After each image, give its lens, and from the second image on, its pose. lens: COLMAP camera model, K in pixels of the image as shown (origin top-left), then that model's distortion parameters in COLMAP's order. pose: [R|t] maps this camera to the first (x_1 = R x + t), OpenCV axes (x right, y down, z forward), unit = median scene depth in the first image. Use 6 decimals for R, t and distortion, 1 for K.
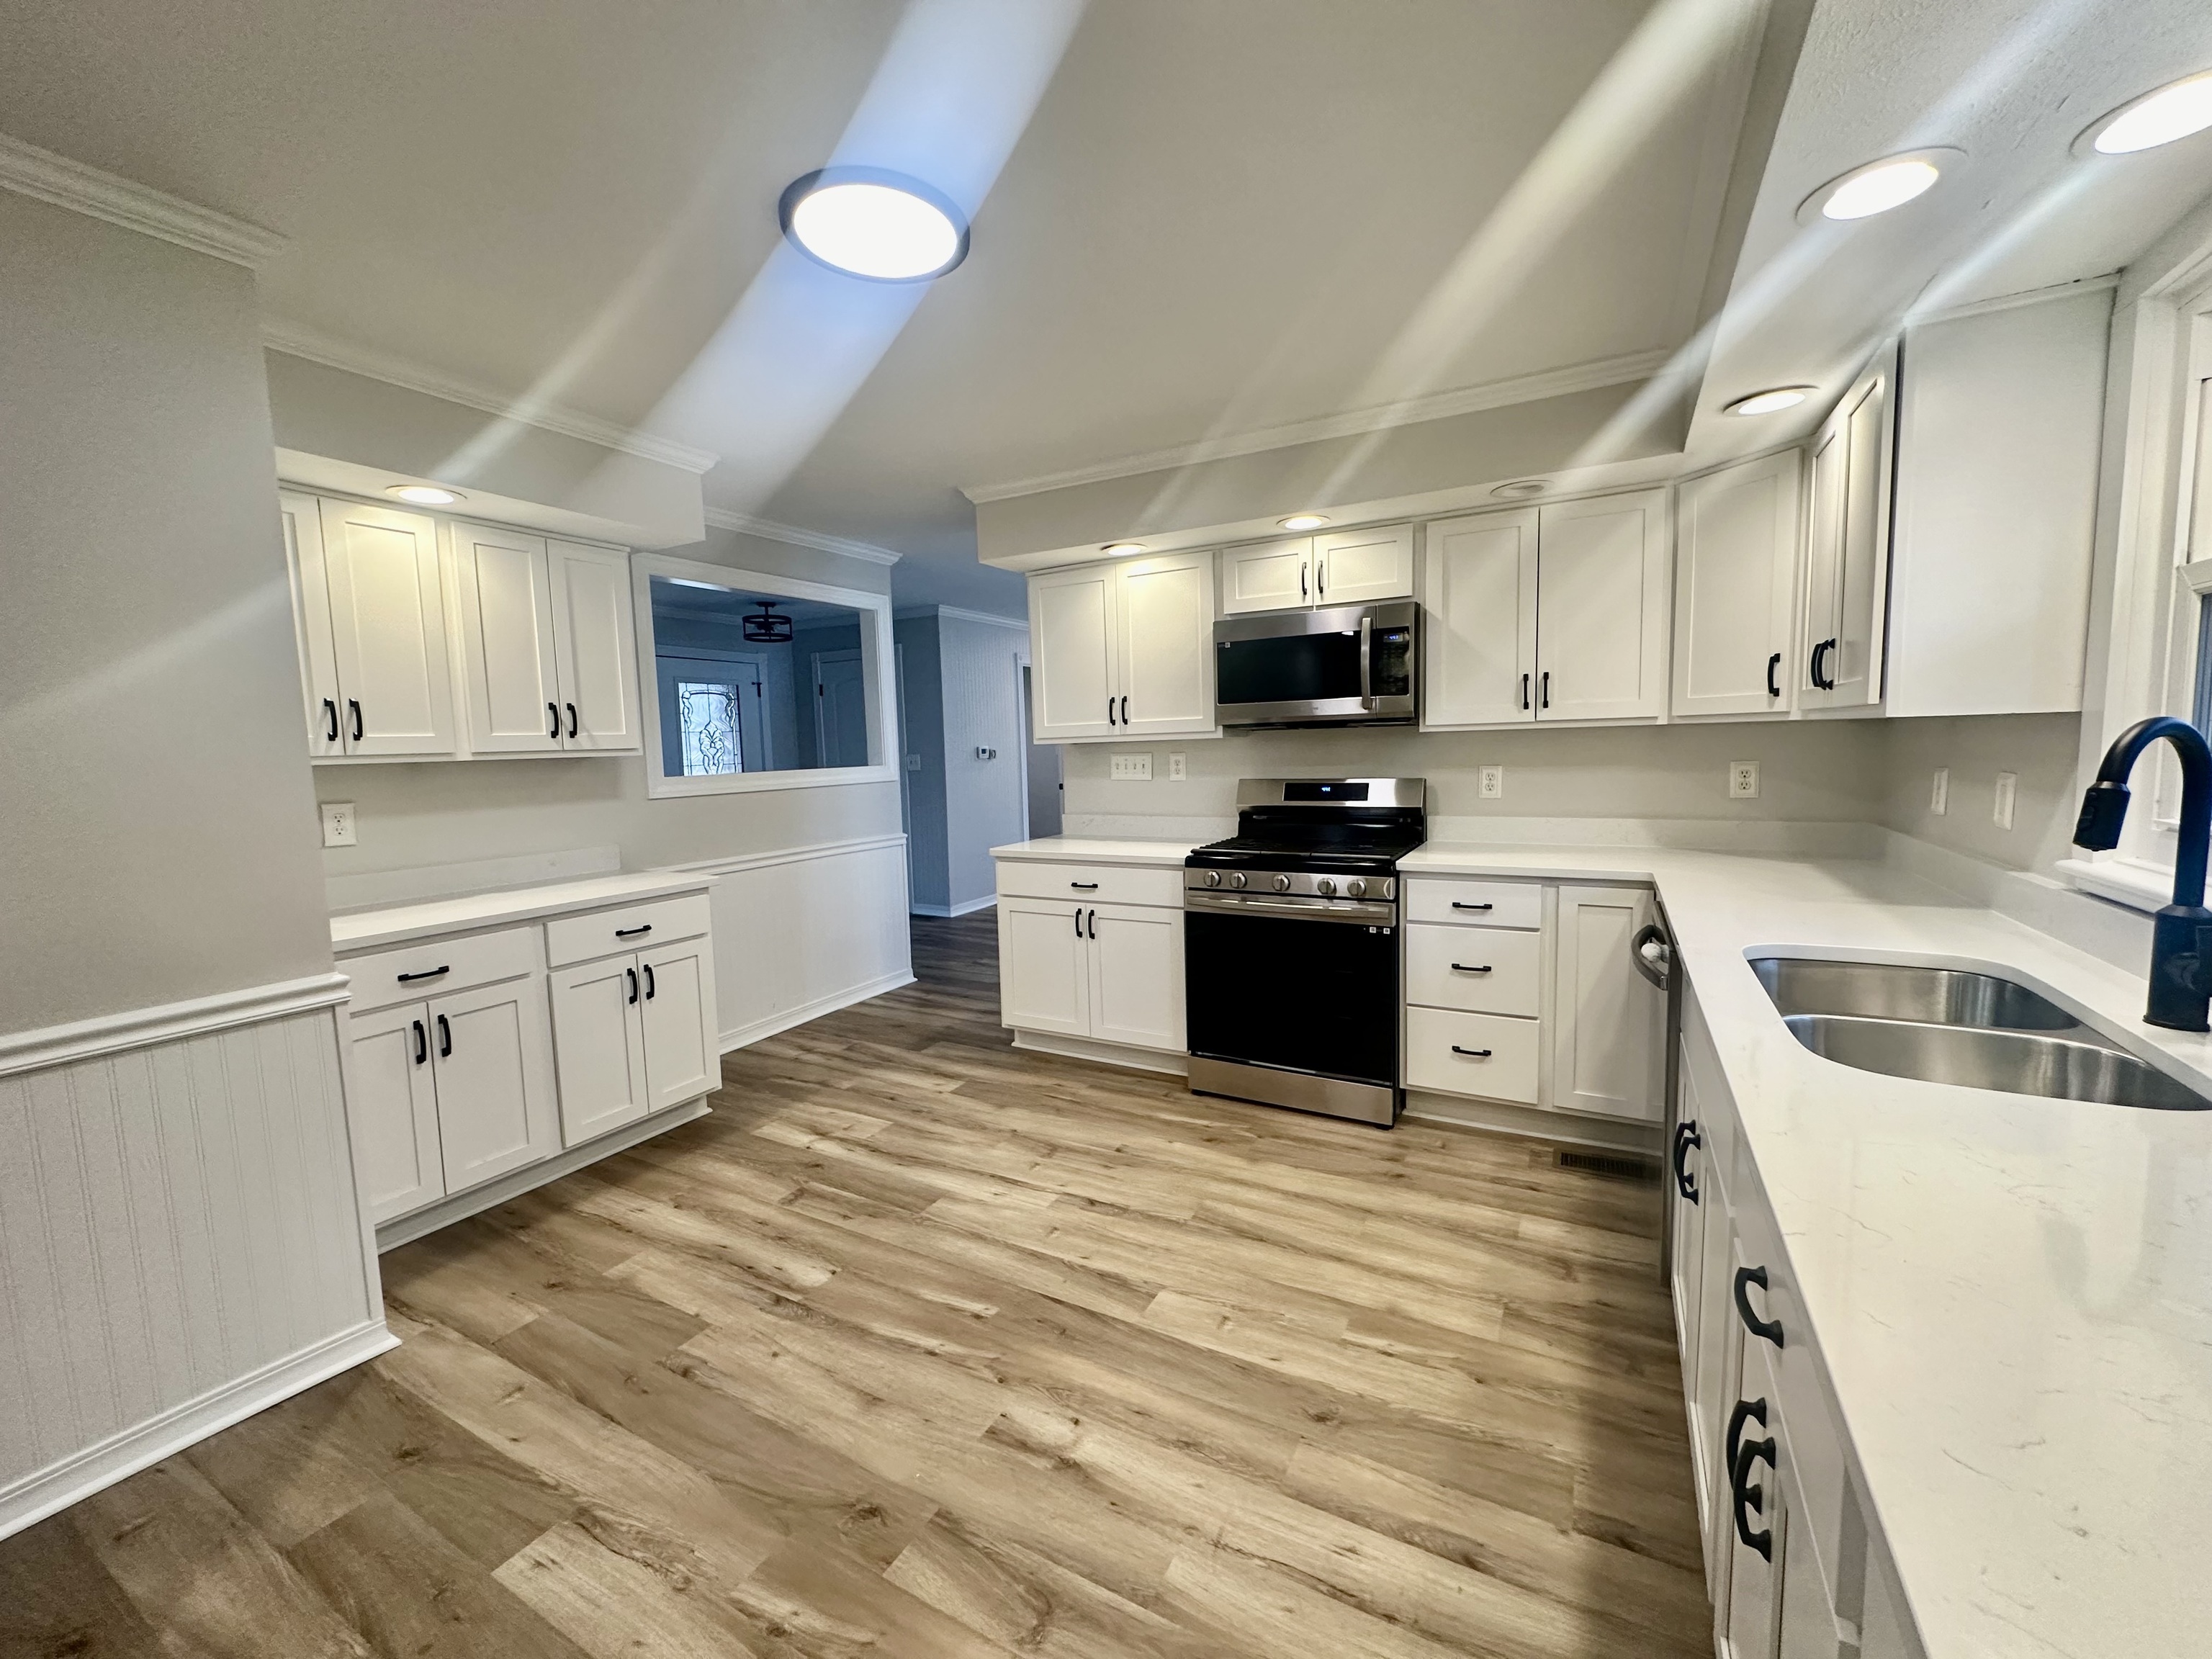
lens RADIAL K [[879.5, 0, 1105.2], [0, 879.5, 829.2], [0, 0, 1]] dist [-0.003170, 0.000106]
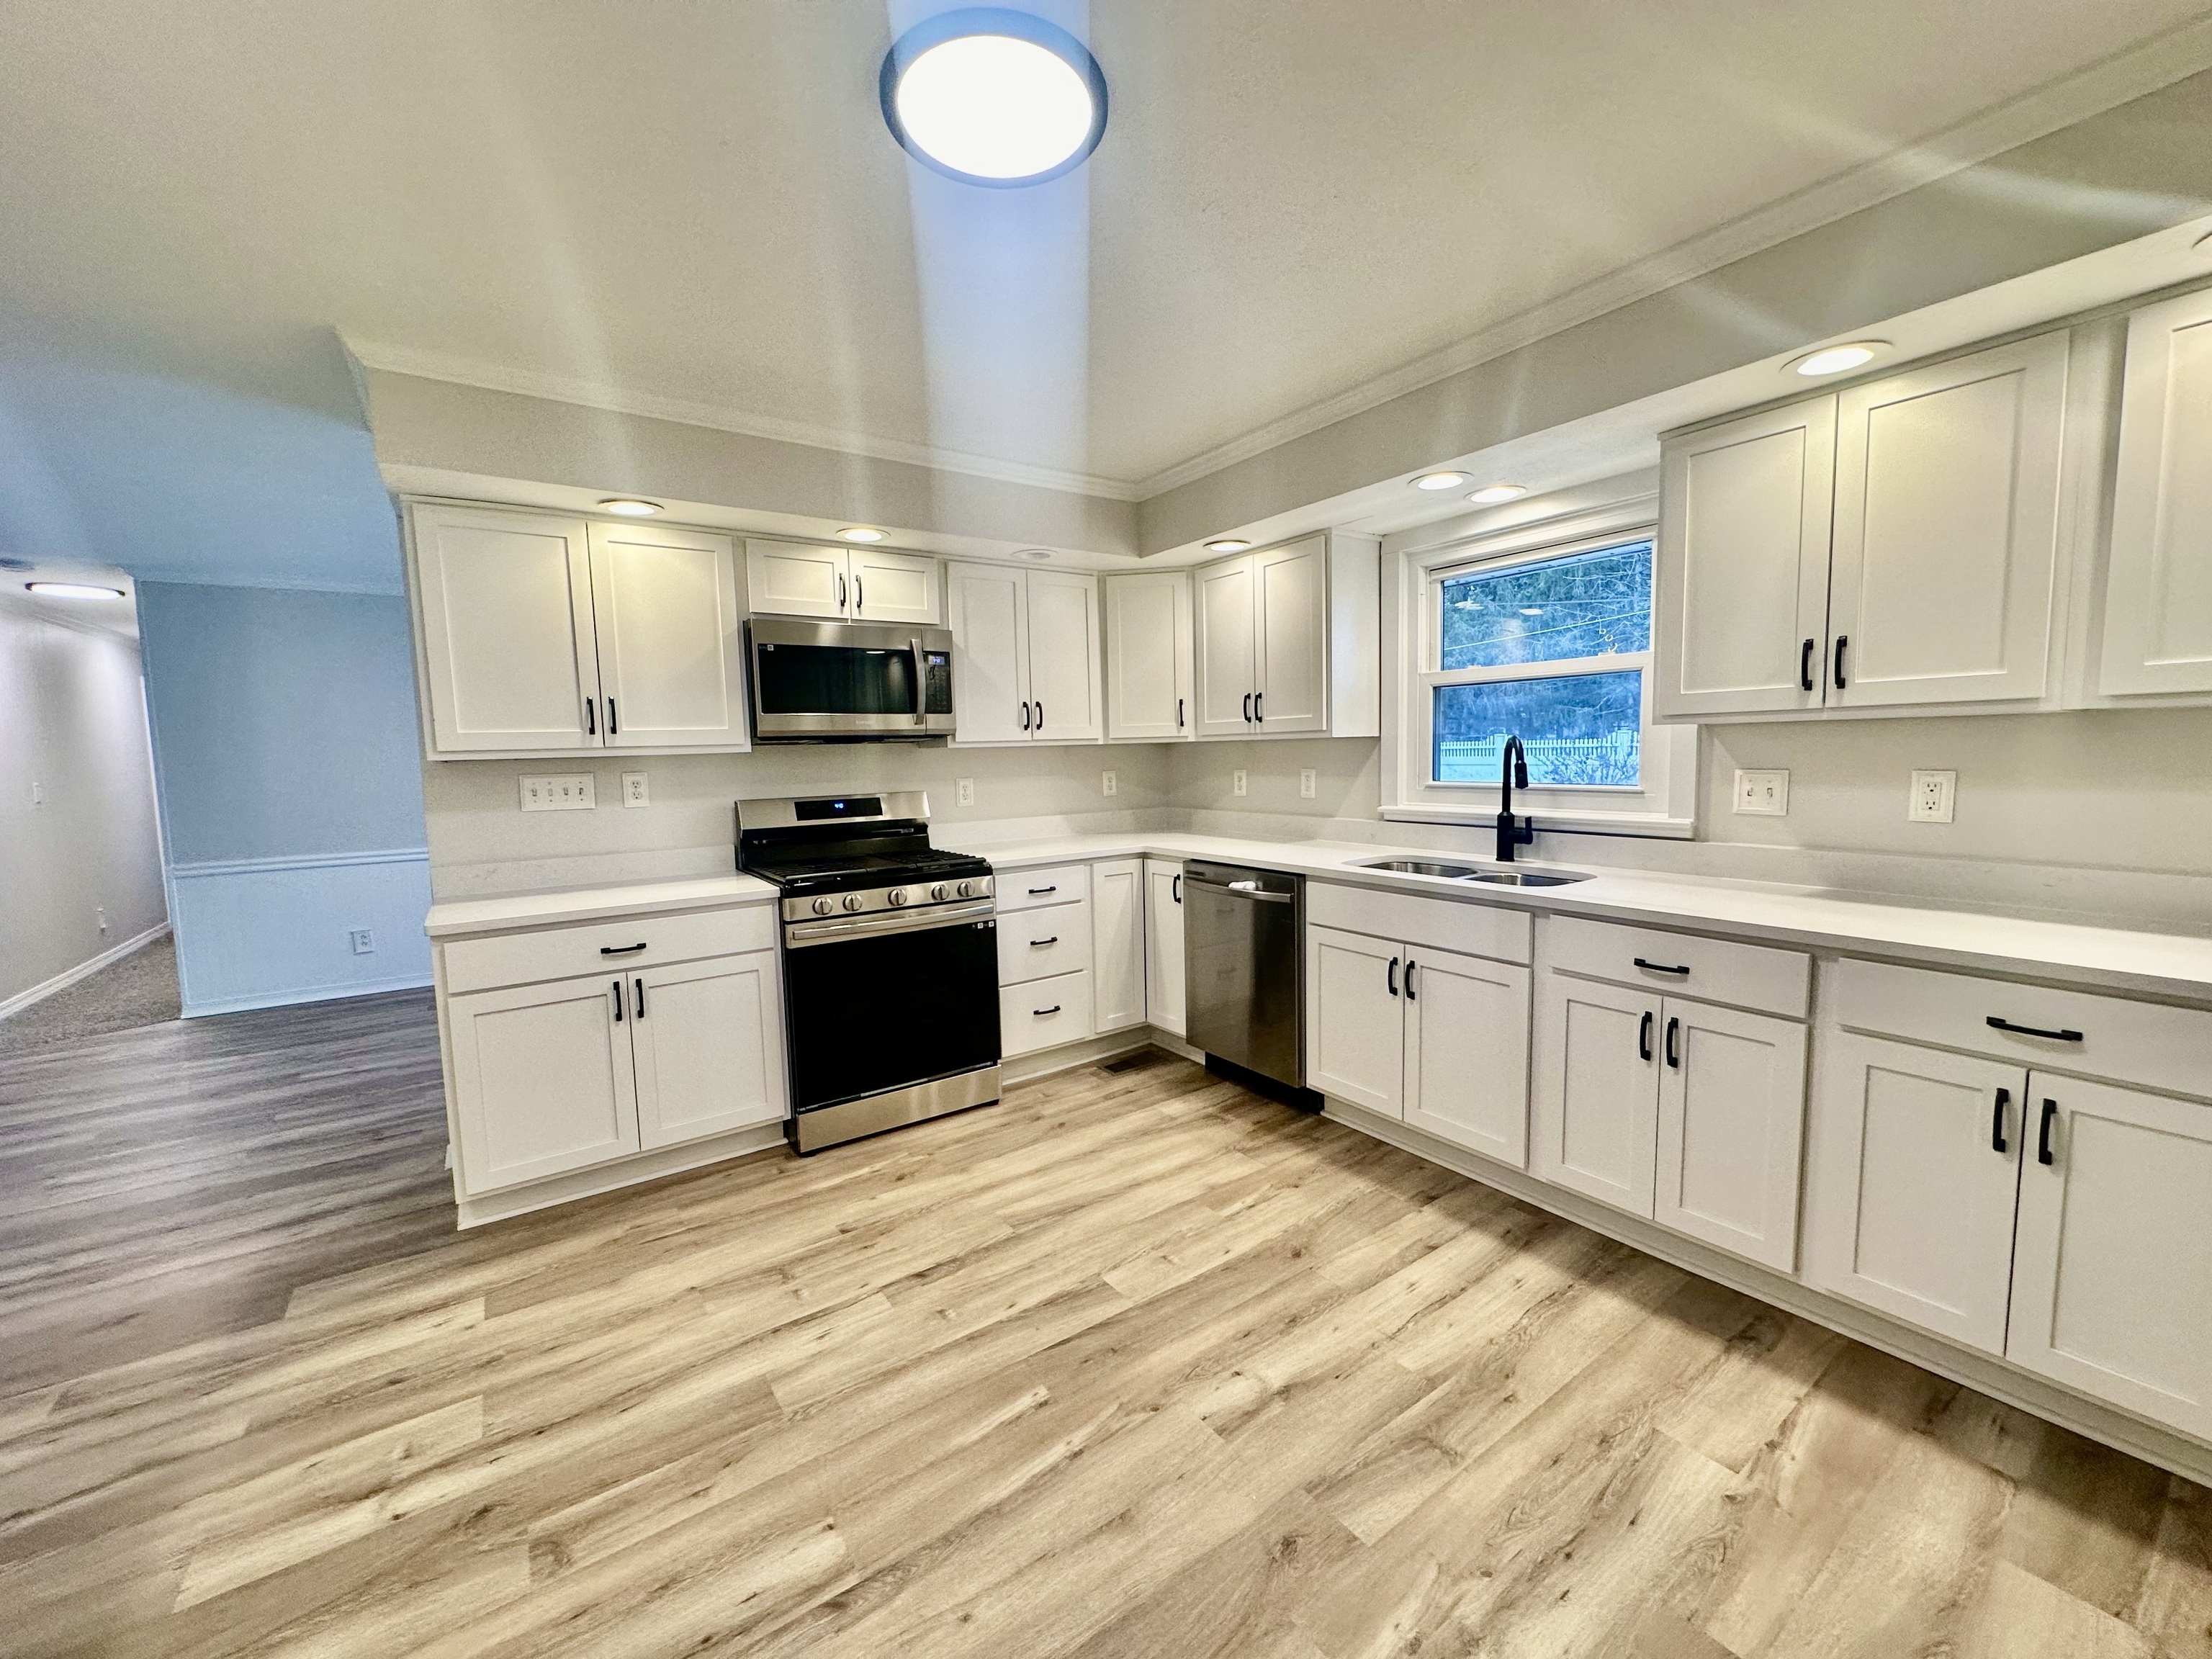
lens RADIAL K [[879.5, 0, 1105.2], [0, 879.5, 829.2], [0, 0, 1]] dist [-0.003170, 0.000106]
pose [[0.439275, -0.064427, 0.896039, -0.662756], [0.101304, 0.994616, 0.021852, -0.014517], [-0.892622, 0.081173, 0.443437, 0.402063]]
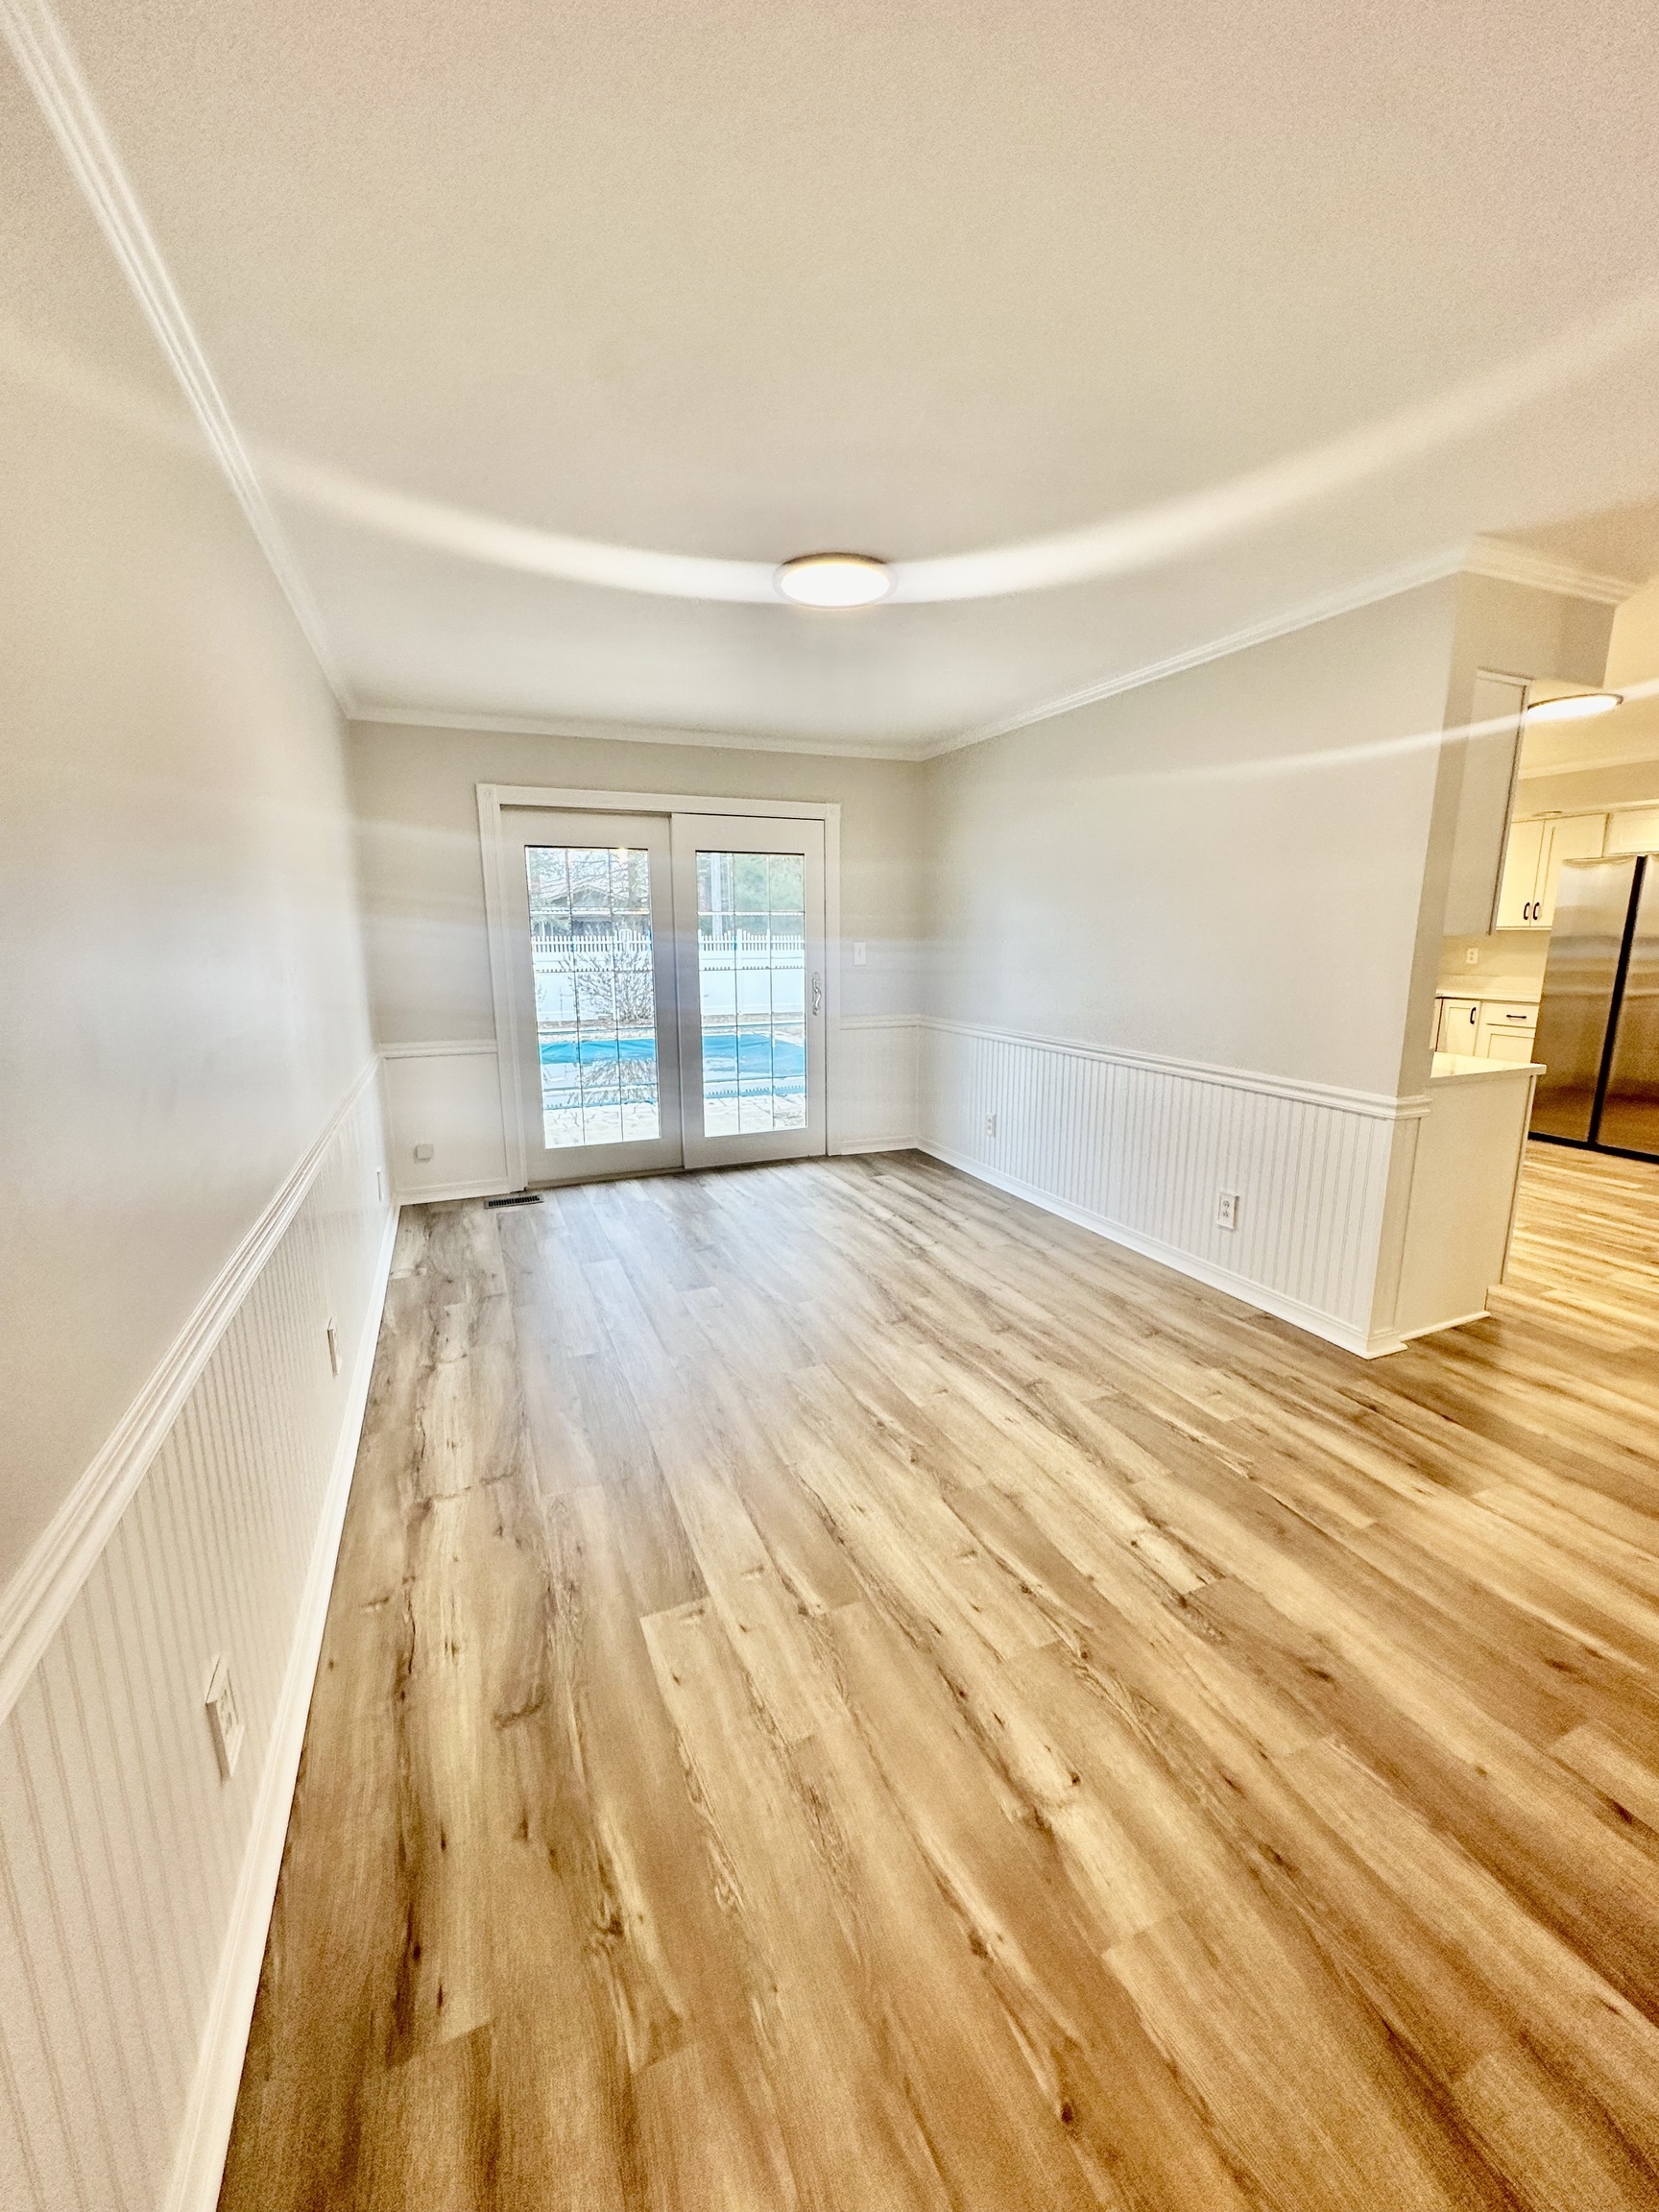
lens RADIAL K [[892.4, 0, 838.8], [0, 892.4, 1089.9], [0, 0, 1]] dist [-0.000182, 0.000130]
pose [[-0.790338, -0.062404, 0.609484, -0.177302], [0.096277, 0.969790, 0.224140, -0.273370], [-0.605059, 0.235825, -0.760454, 2.799720]]
